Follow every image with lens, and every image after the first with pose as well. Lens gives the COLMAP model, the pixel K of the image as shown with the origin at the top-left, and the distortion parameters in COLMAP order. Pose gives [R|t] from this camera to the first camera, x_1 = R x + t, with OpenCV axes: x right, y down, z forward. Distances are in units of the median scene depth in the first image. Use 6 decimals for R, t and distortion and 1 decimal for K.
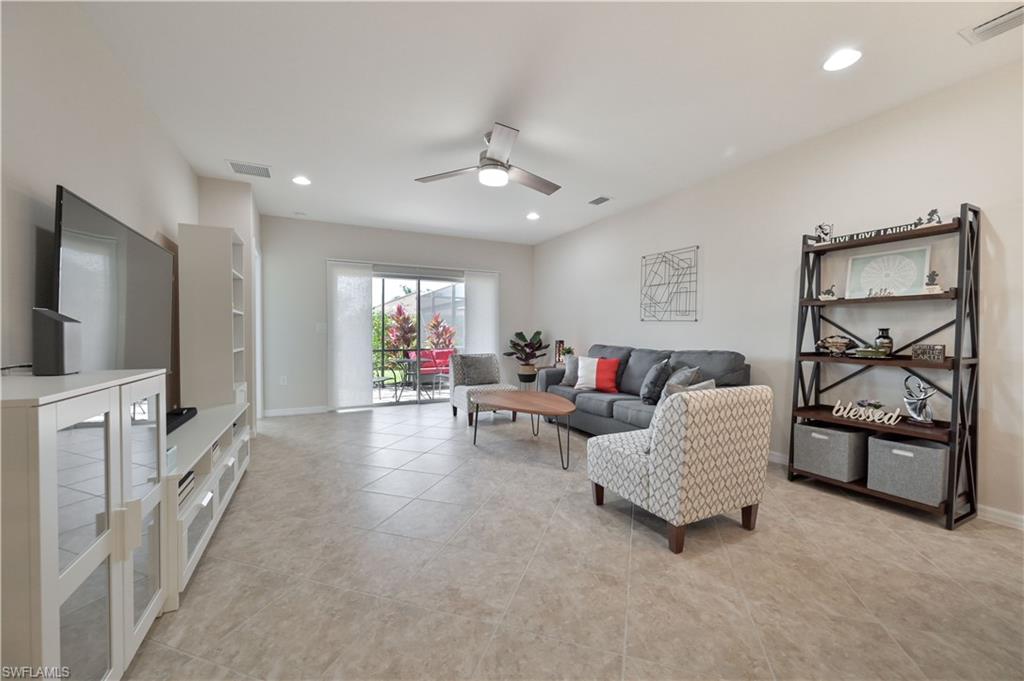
lens RADIAL K [[403.0, 0, 514.2], [0, 403.0, 342.7], [0, 0, 1]] dist [0.001223, 0.000325]
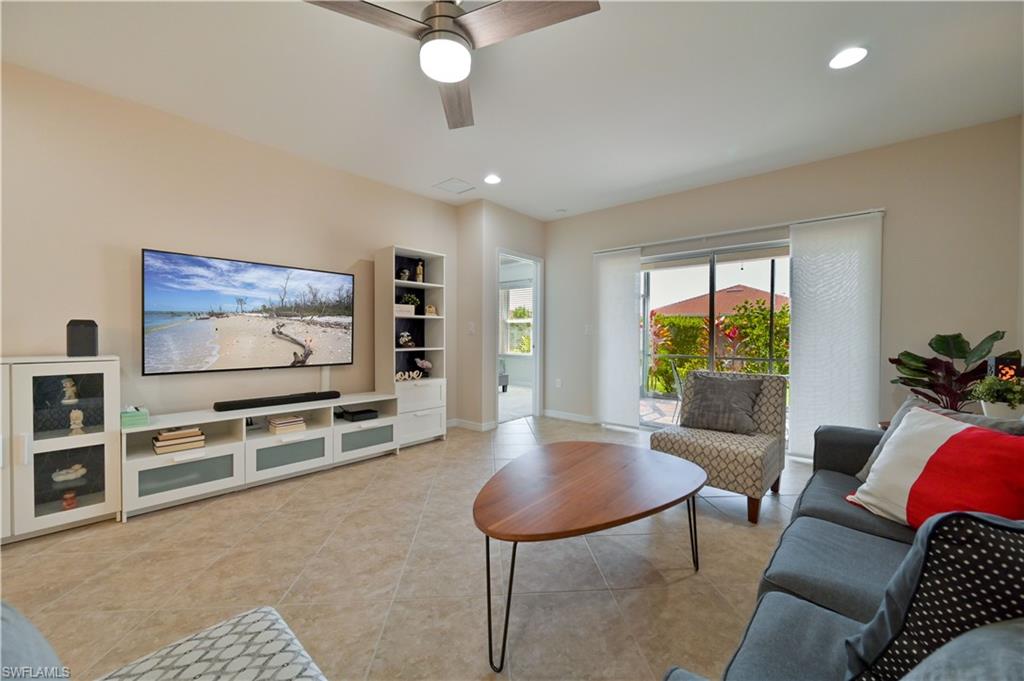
lens RADIAL K [[403.0, 0, 512.7], [0, 403.0, 339.5], [0, 0, 1]] dist [0.001223, 0.000325]
pose [[0.368524, 0.010090, -0.929564, 0.523489], [-0.025996, 0.999662, 0.000545, -0.018865], [0.929255, 0.023965, 0.368661, 0.892002]]
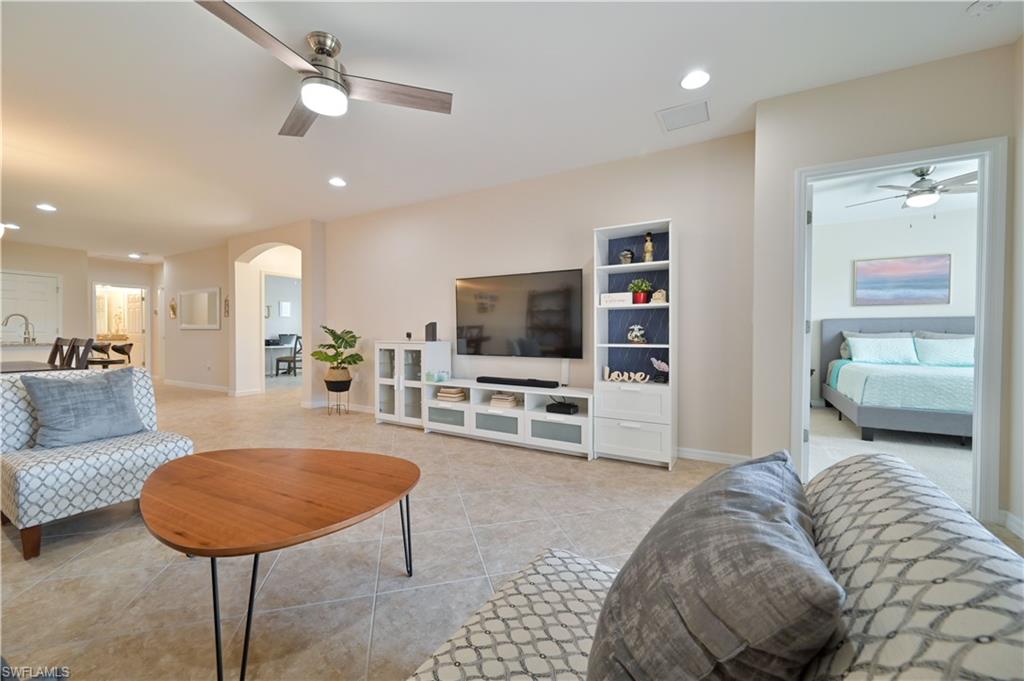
lens RADIAL K [[403.0, 0, 511.8], [0, 403.0, 340.2], [0, 0, 1]] dist [0.001223, 0.000325]
pose [[-0.844972, 0.007152, -0.534763, 0.054372], [-0.014560, 0.999232, 0.036370, -0.027507], [0.534613, 0.038518, -0.844219, 1.781376]]
